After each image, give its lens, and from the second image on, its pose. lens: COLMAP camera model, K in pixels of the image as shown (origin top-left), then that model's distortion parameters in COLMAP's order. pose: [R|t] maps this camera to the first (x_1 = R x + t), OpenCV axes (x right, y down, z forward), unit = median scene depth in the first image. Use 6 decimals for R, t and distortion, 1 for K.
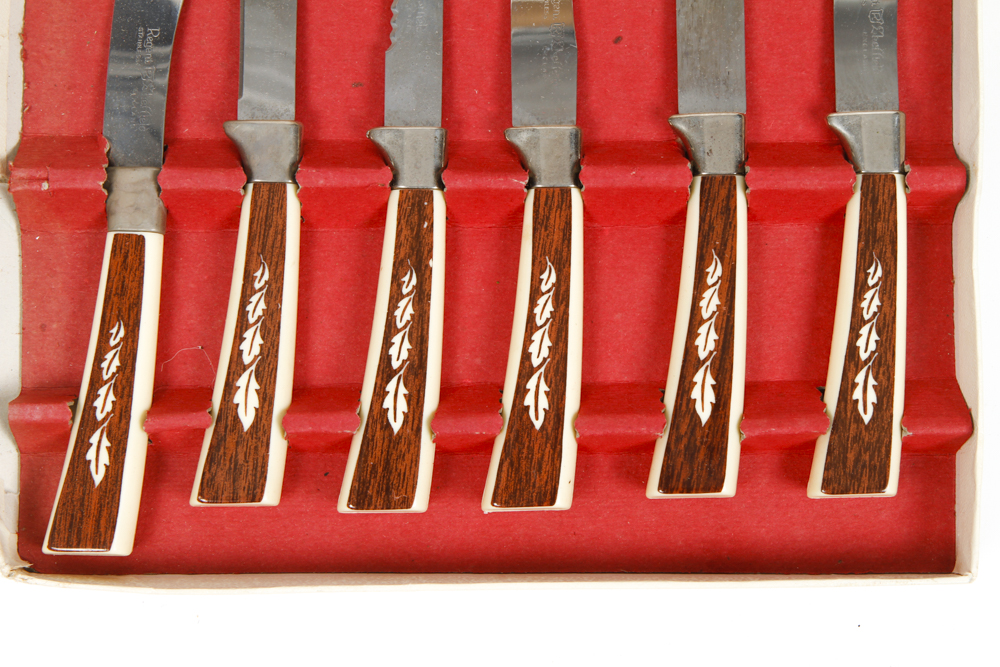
lens RADIAL K [[2310.4, 0, 514.6], [0, 2310.4, 334.8], [0, 0, 1]] dist [0.052417, 0.000000]
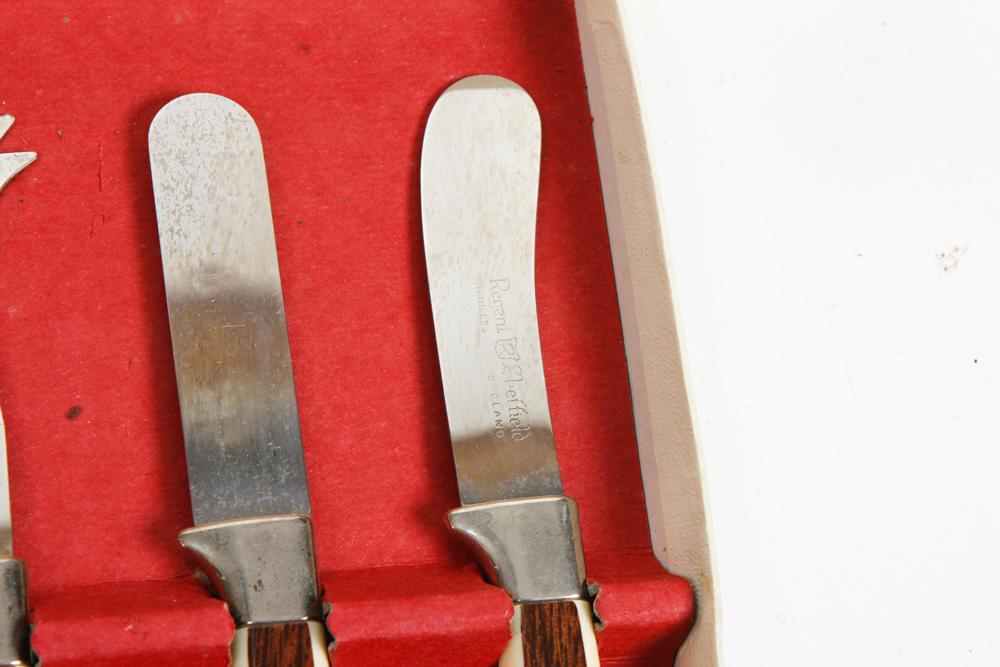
lens RADIAL K [[3197.6, 0, 521.0], [0, 3197.6, 337.5], [0, 0, 1]] dist [0.352829, 0.000000]
pose [[0.964045, -0.046929, 0.261561, -0.057155], [0.114582, 0.961492, -0.249807, 0.067309], [-0.239766, 0.270796, 0.932299, 0.231577]]
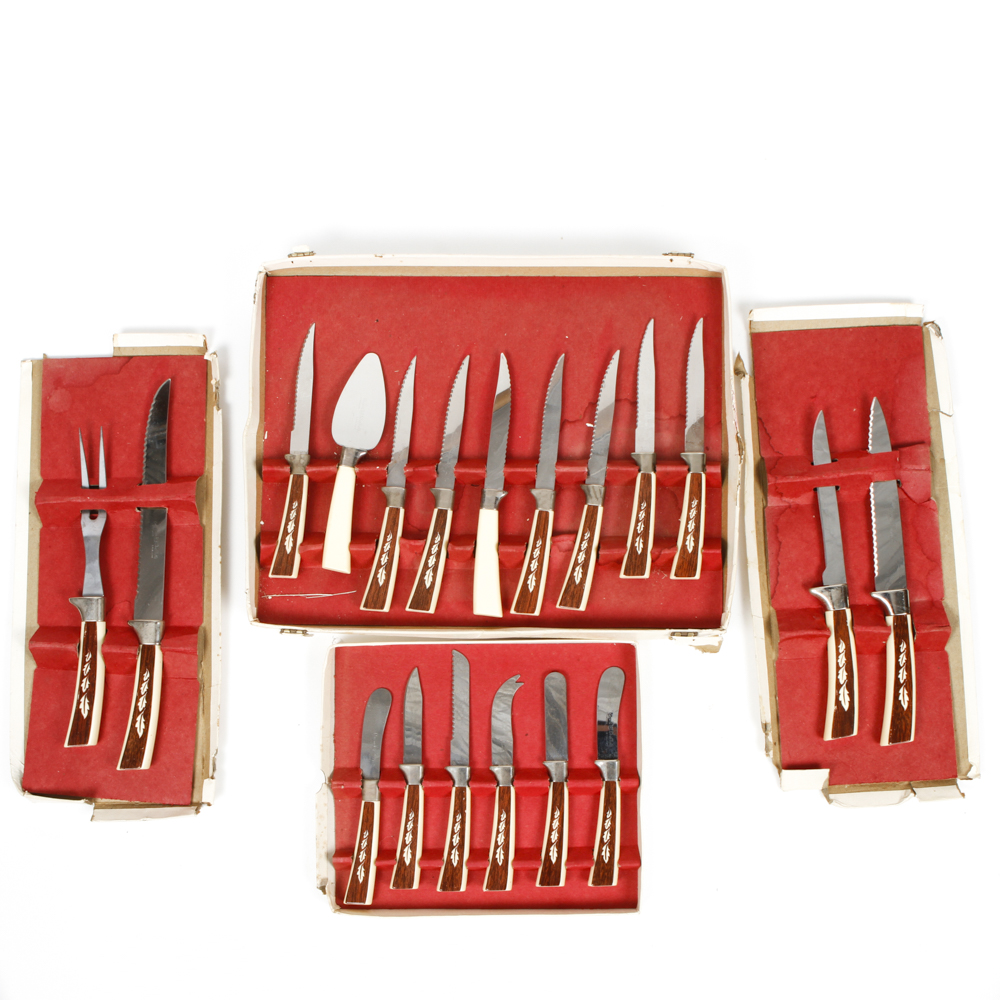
lens RADIAL K [[1443.0, 0, 465.8], [0, 1443.0, 603.5], [0, 0, 1]] dist [-0.093304, 0.000000]
pose [[0.997550, -0.011232, -0.069054, 0.100037], [0.011827, 0.999896, 0.008215, -0.323943], [0.068955, -0.009012, 0.997579, -0.921891]]
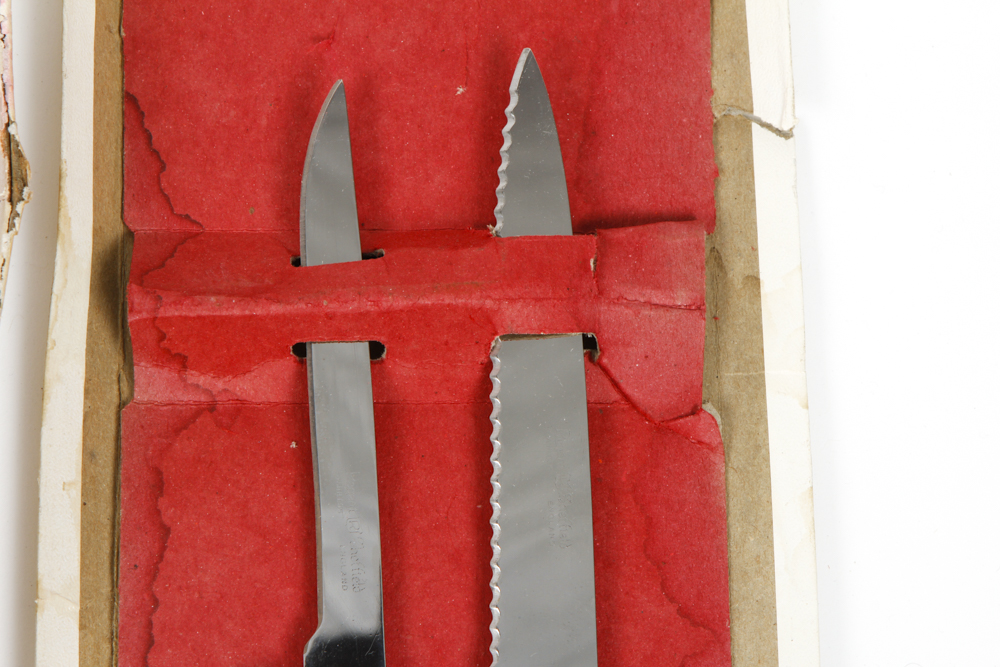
lens RADIAL K [[3197.6, 0, 508.0], [0, 3197.6, 335.6], [0, 0, 1]] dist [0.352829, 0.000000]
pose [[0.996403, 0.048494, 0.069491, 0.431524], [-0.039195, 0.990813, -0.129434, -0.304902], [-0.075129, 0.126245, 0.989150, -0.189401]]
